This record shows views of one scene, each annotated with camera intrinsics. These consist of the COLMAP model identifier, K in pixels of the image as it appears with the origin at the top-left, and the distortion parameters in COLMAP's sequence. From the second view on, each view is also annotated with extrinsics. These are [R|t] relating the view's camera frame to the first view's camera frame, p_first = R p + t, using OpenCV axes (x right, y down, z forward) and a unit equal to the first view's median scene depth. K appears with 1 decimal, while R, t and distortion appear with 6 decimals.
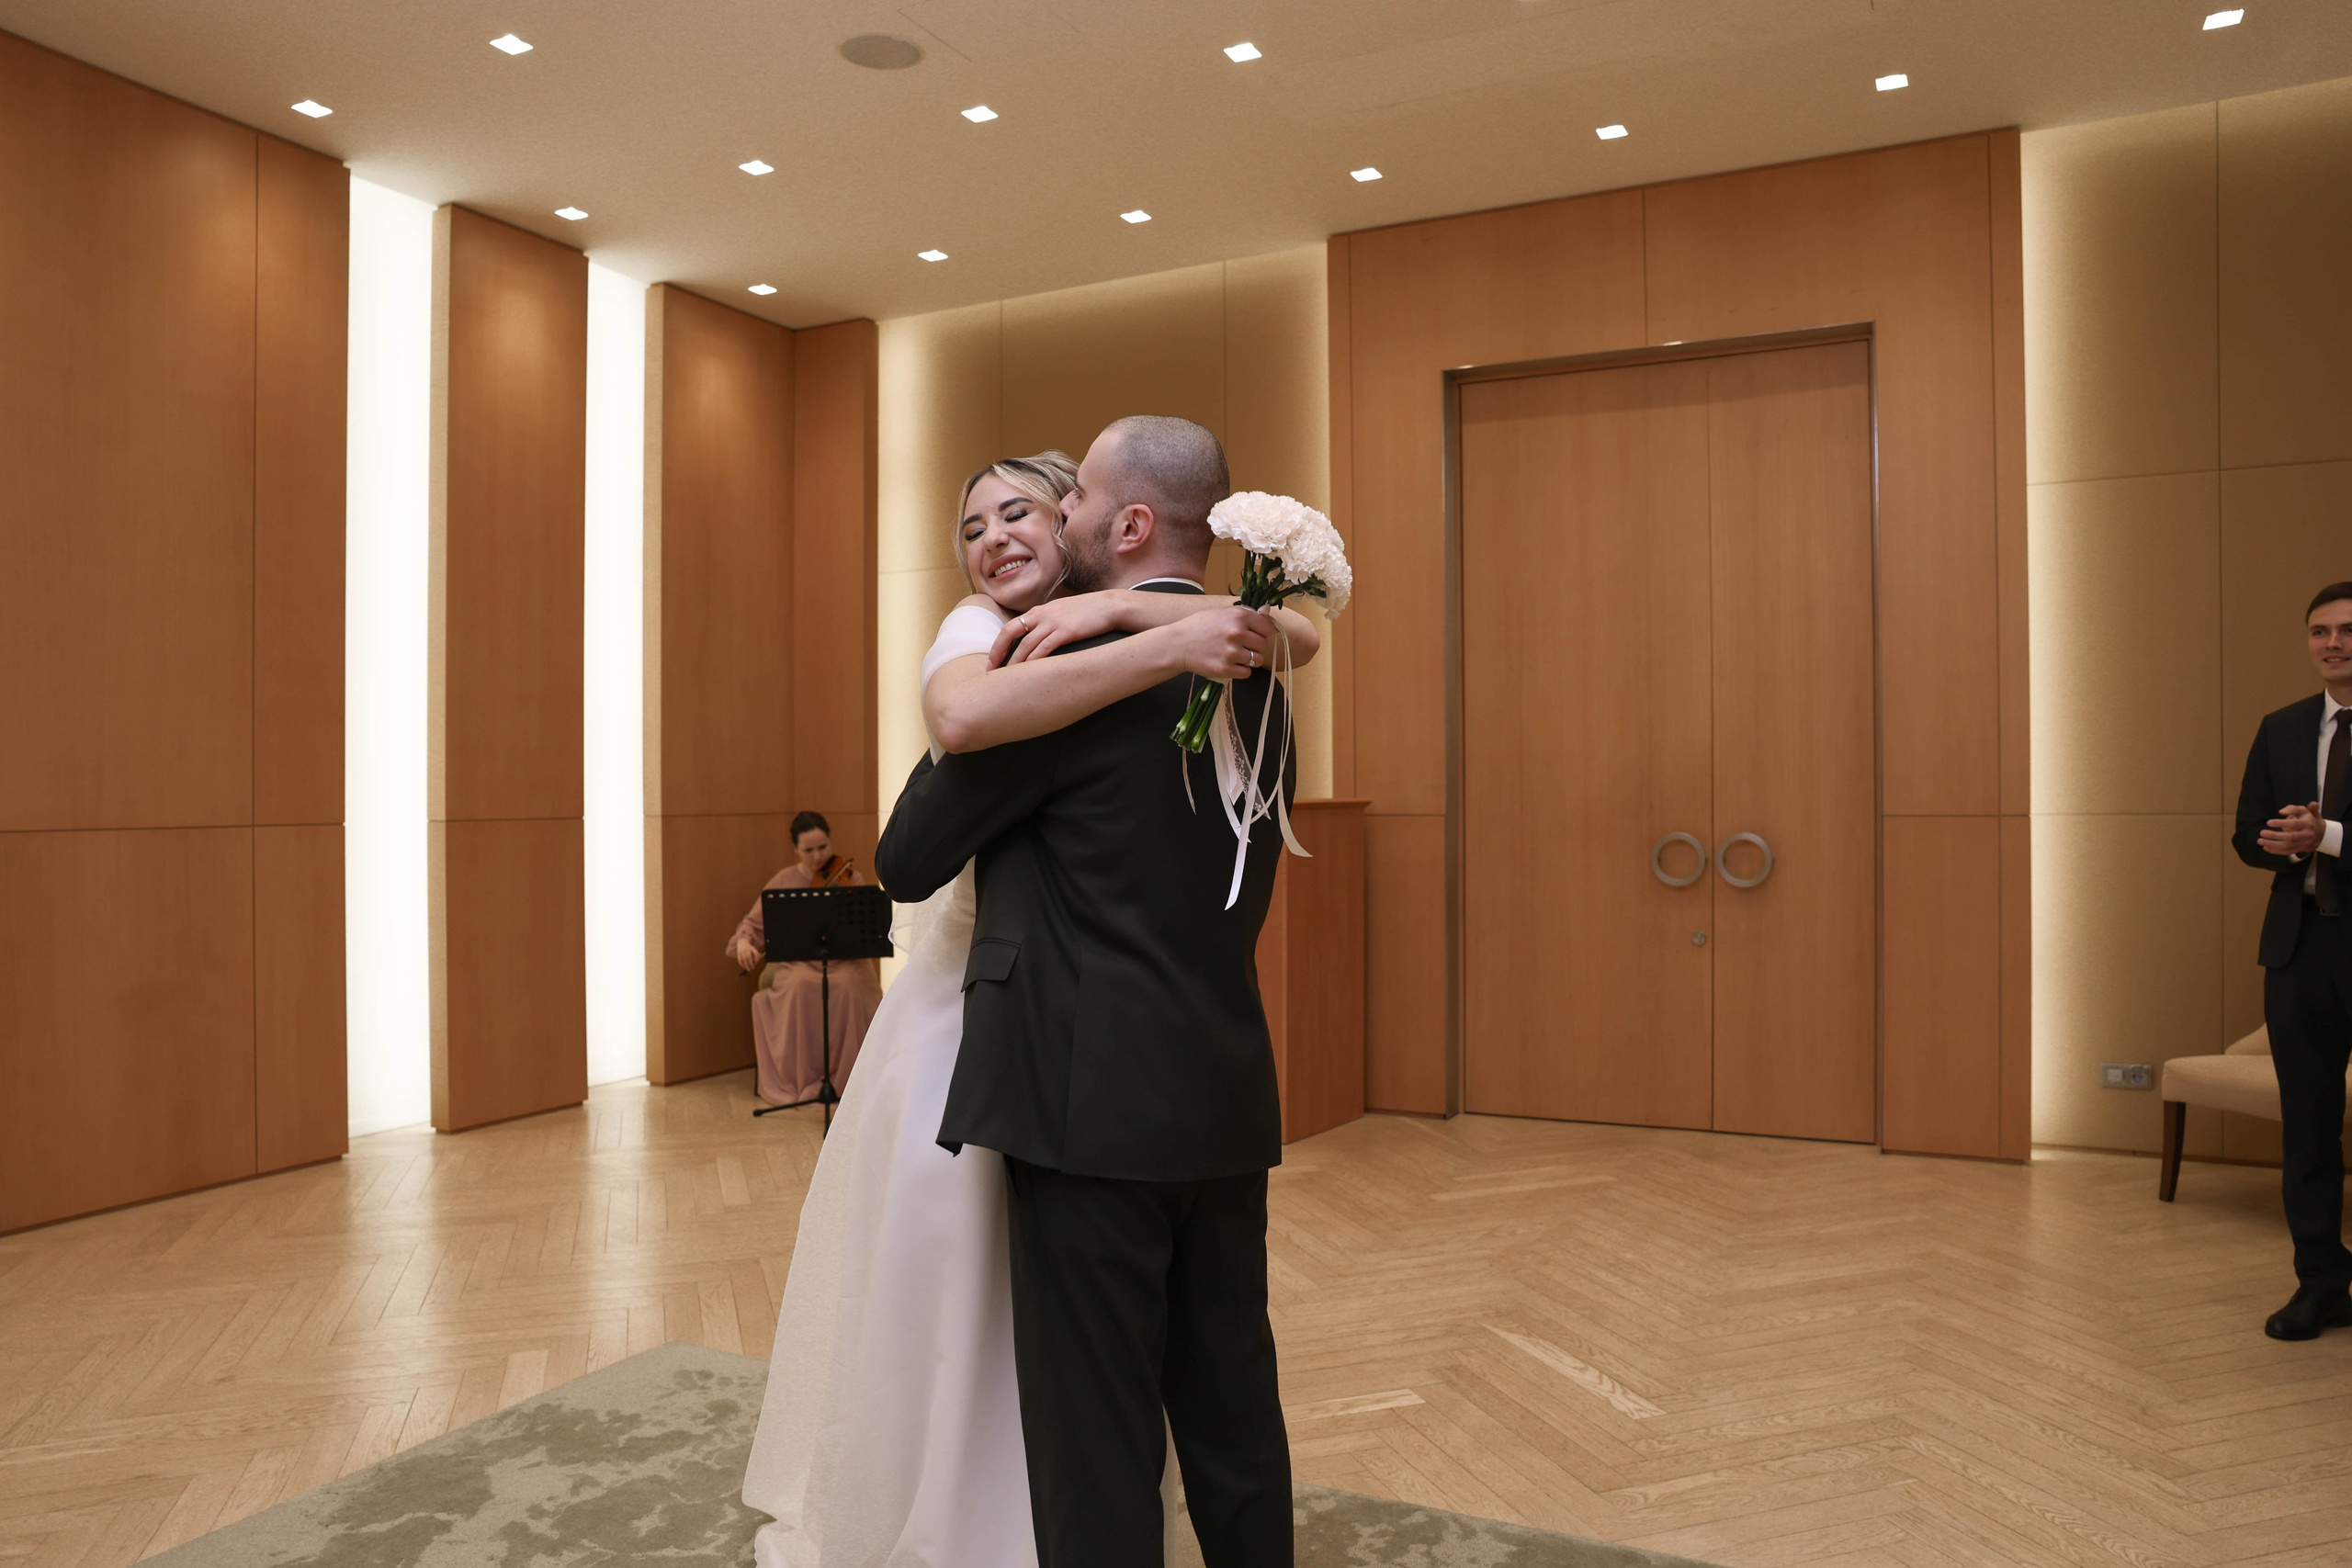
lens RADIAL K [[1610.7, 0, 1178.7], [0, 1610.7, 760.6], [0, 0, 1]] dist [-0.110438, 0.096961]
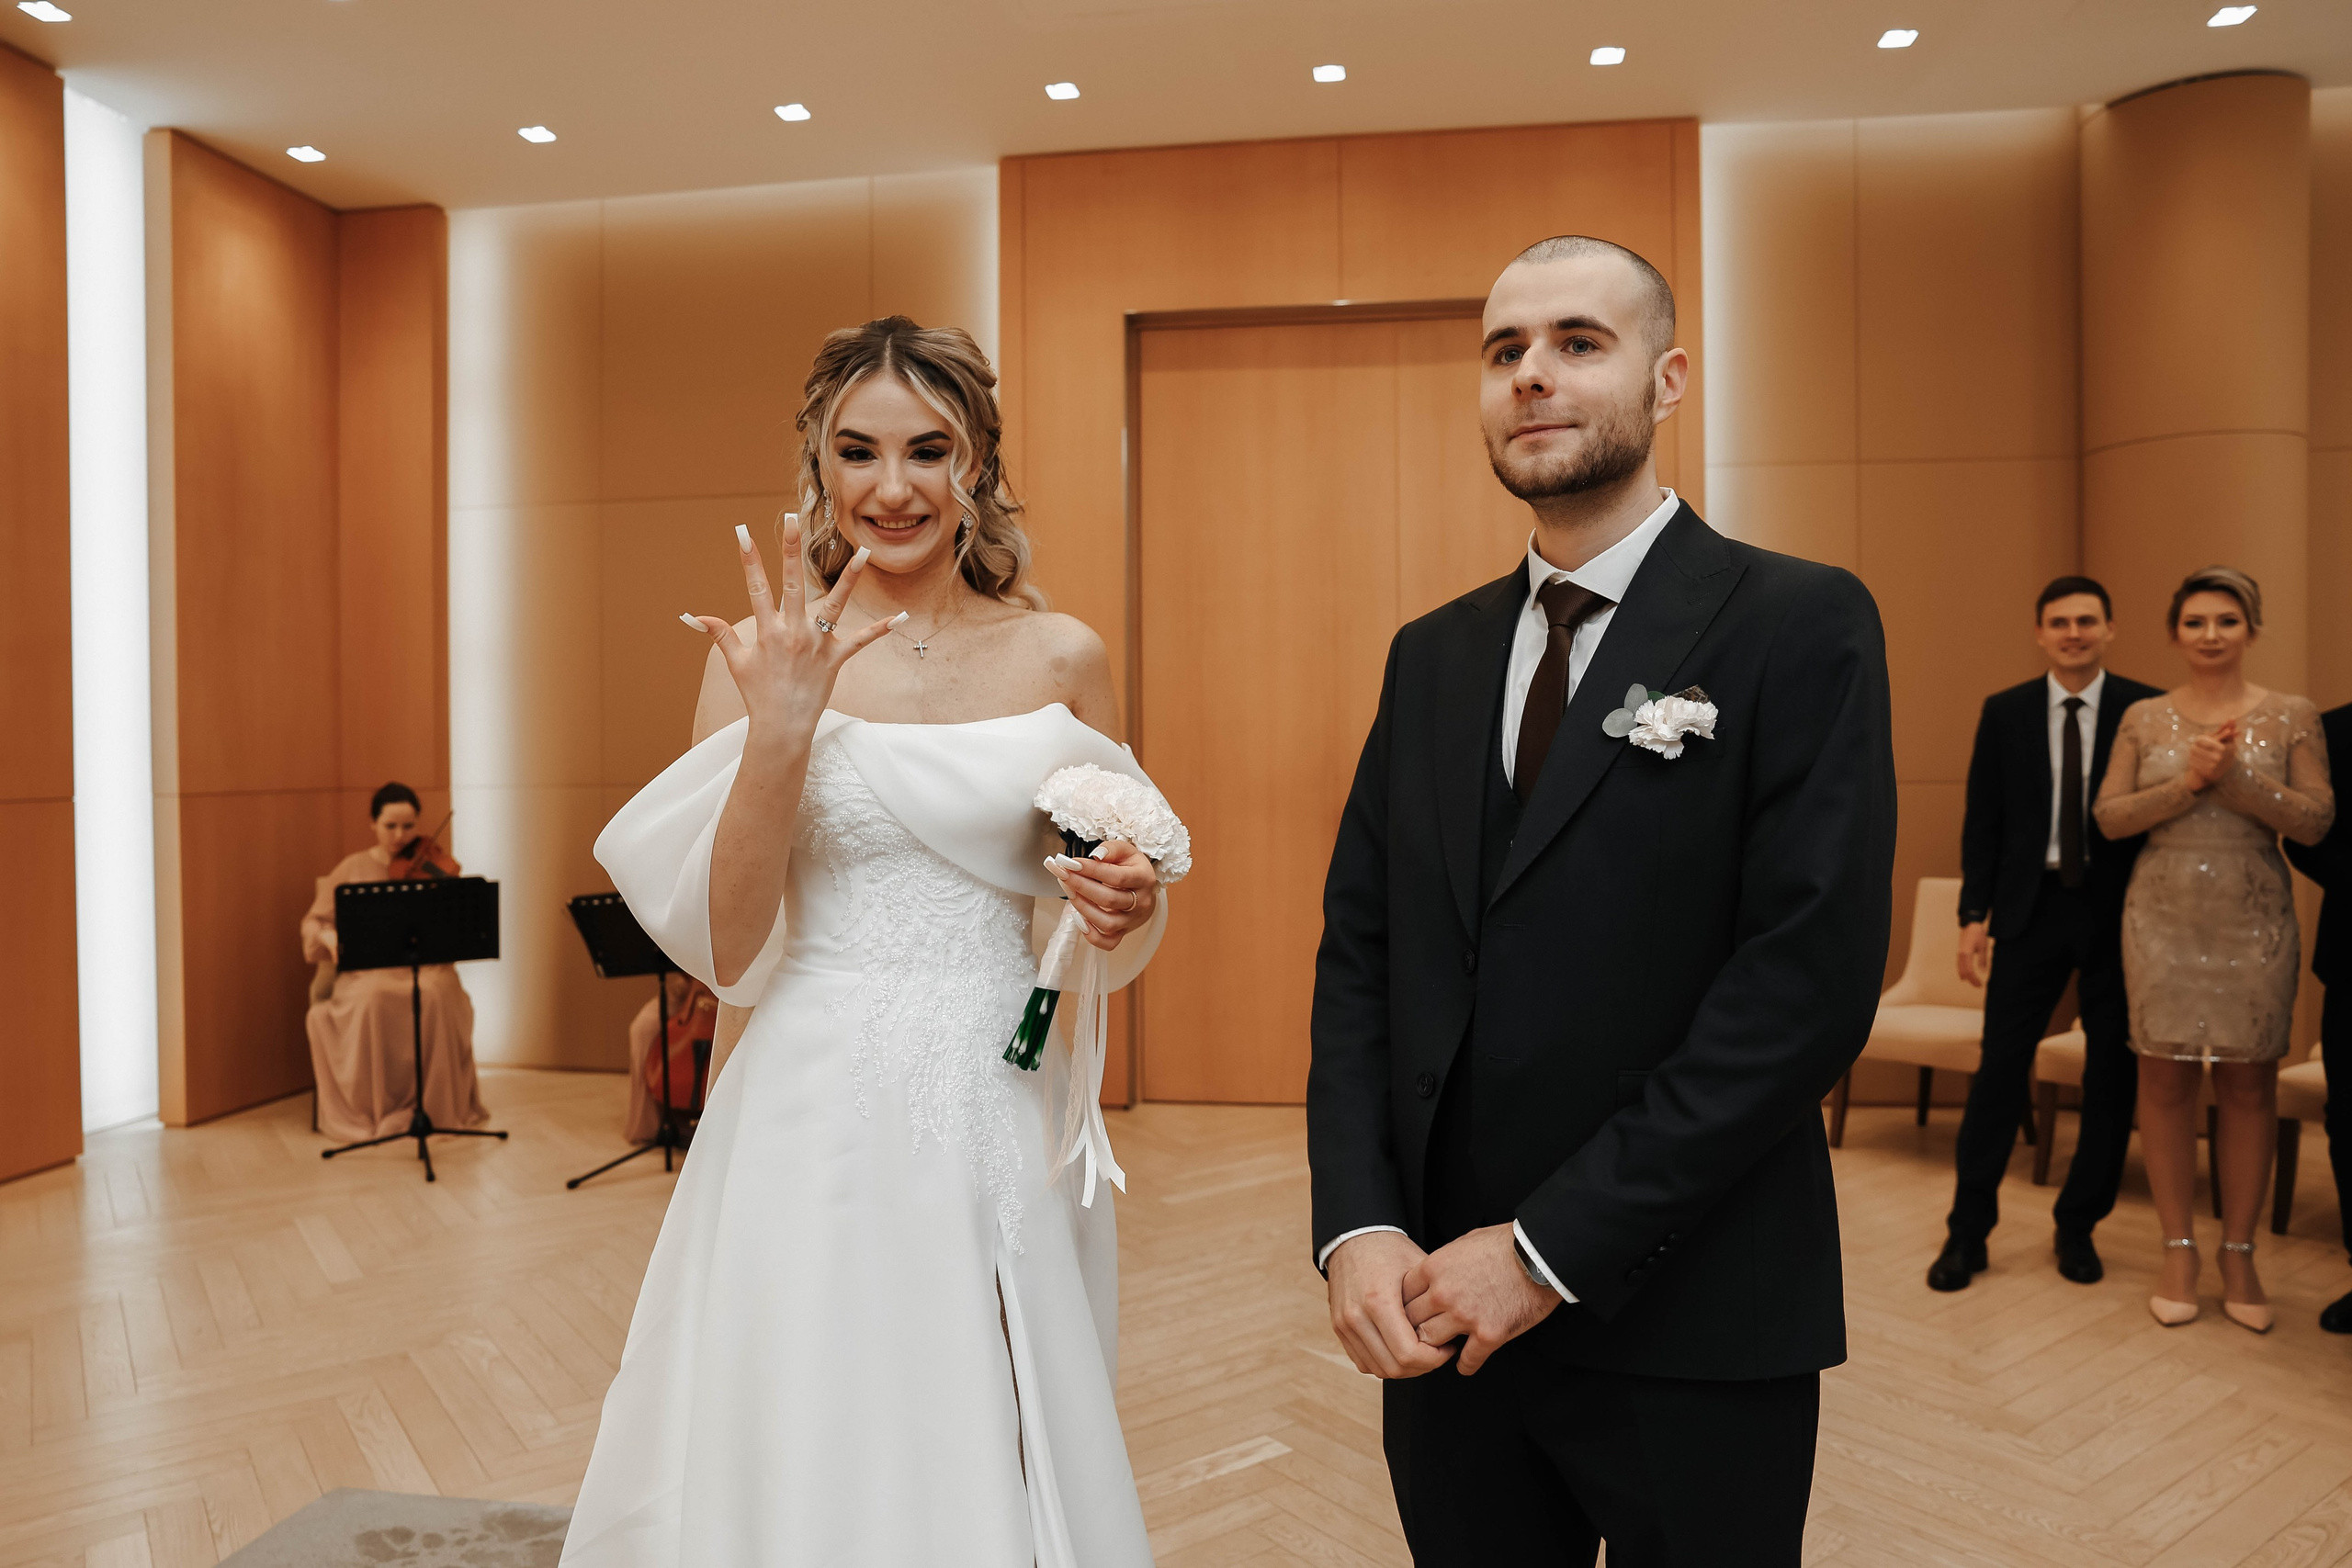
lens RADIAL K [[1610.7, 0, 1178.7], [0, 1610.7, 760.6], [0, 0, 1]] dist [-0.110438, 0.096961]
pose [[0.950711, -0.001530, 0.310074, -0.096313], [-0.004561, 0.999811, 0.018916, 0.000170], [-0.310044, -0.019397, 0.950524, 0.095510]]
